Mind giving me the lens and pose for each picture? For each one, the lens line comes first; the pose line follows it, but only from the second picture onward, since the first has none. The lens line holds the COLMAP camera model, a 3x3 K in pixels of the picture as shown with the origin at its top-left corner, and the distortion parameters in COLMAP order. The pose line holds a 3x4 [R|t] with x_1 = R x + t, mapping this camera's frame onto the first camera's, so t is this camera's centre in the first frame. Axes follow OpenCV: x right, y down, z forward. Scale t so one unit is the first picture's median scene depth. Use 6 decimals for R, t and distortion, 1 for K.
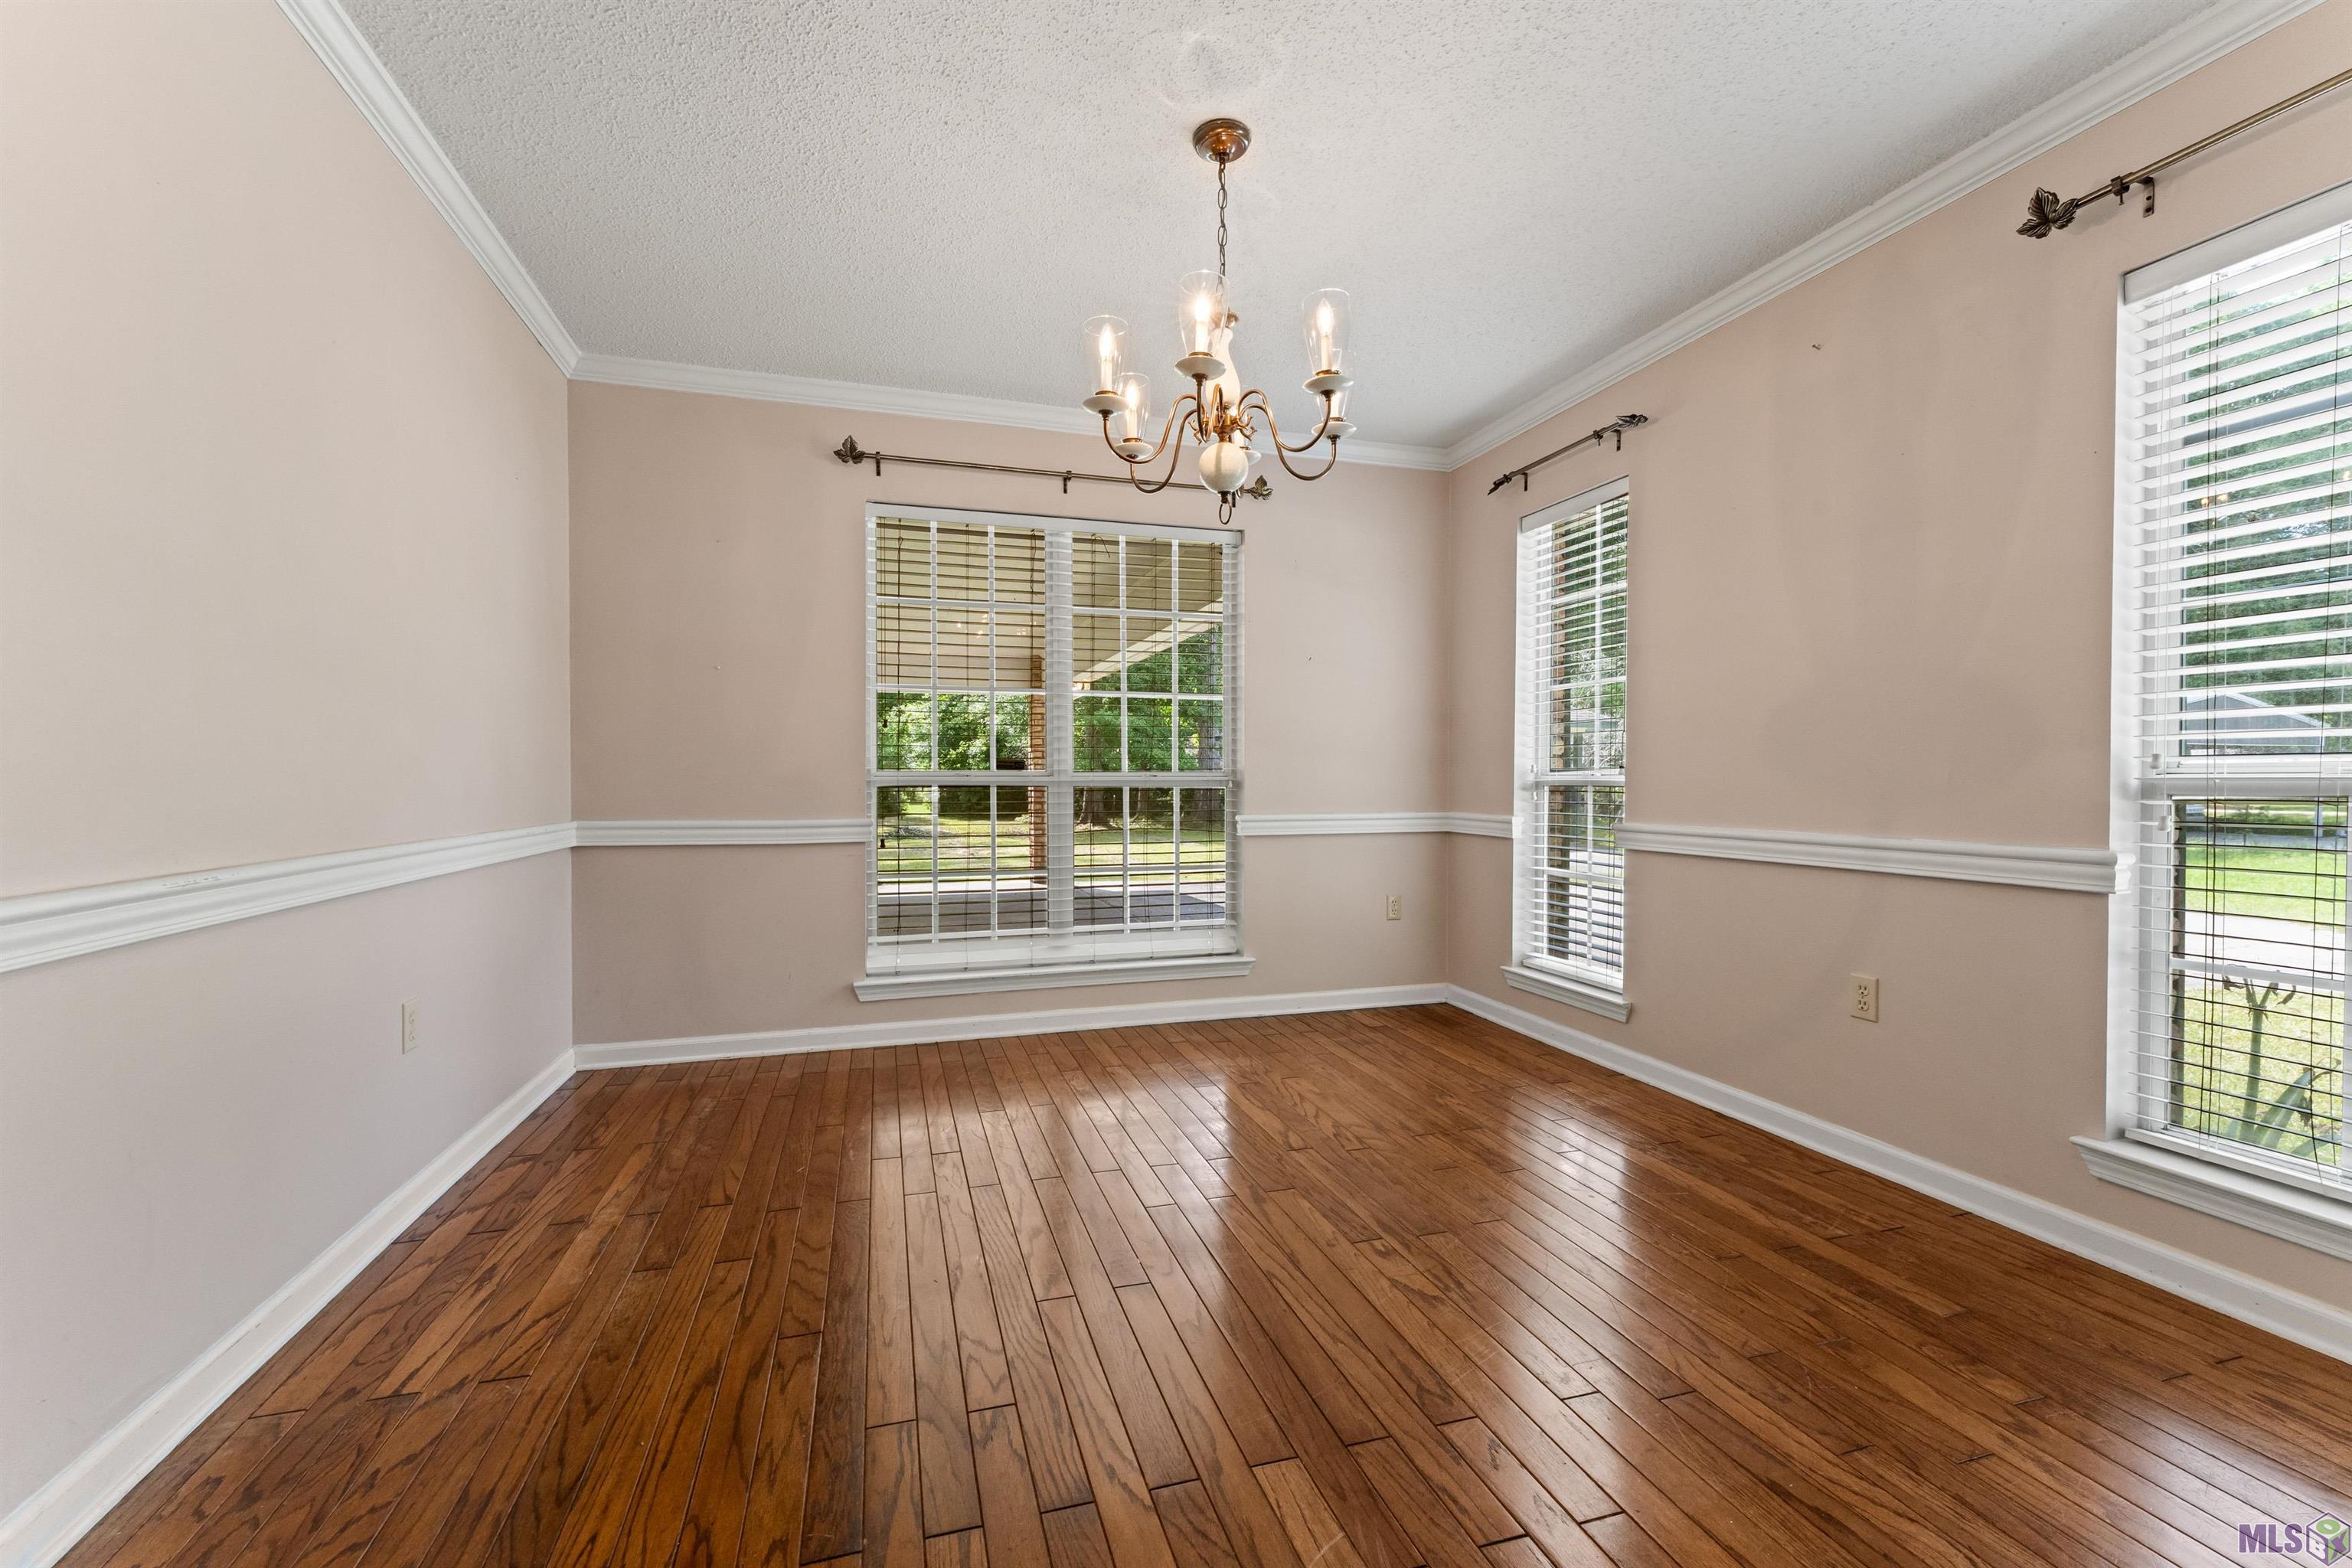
lens RADIAL K [[943.6, 0, 1169.9], [0, 943.6, 784.4], [0, 0, 1]] dist [-0.007367, 0.000474]
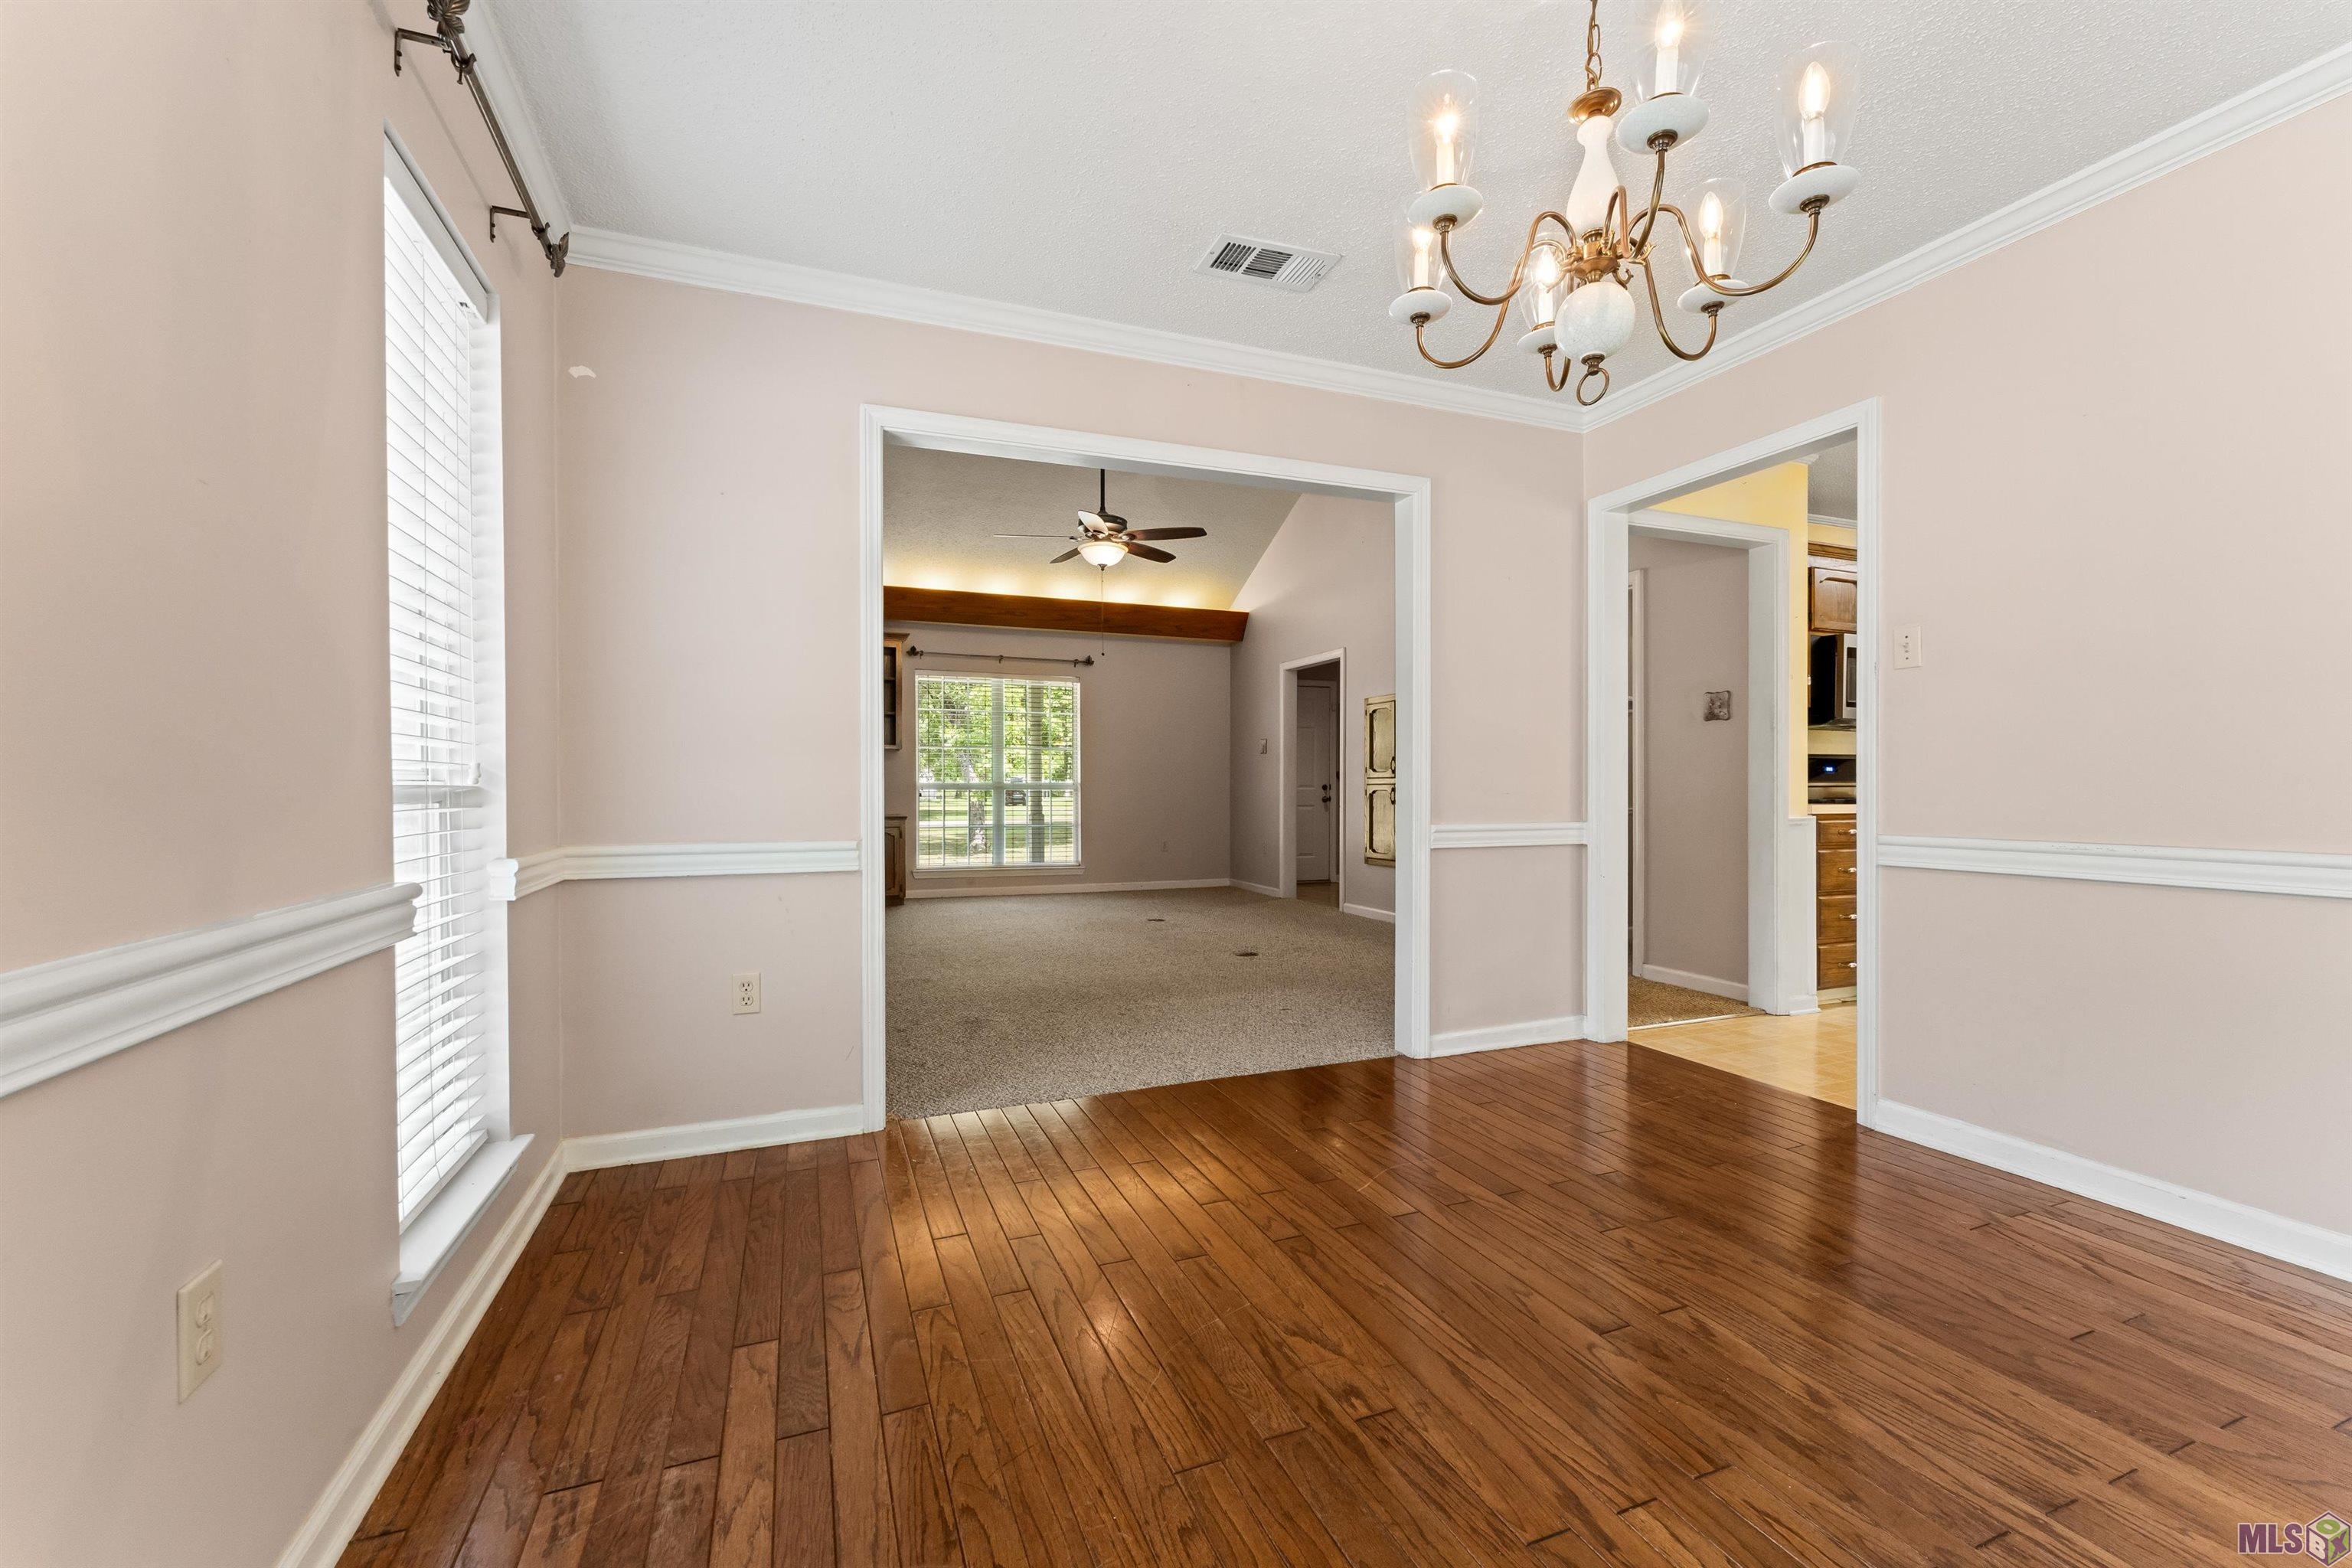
lens RADIAL K [[943.6, 0, 1151.2], [0, 943.6, 786.8], [0, 0, 1]] dist [-0.007367, 0.000474]
pose [[-0.998007, 0.002566, -0.063049, 0.475437], [0.002228, 0.999983, 0.005432, -0.009368], [0.063062, 0.005281, -0.997996, 1.901335]]
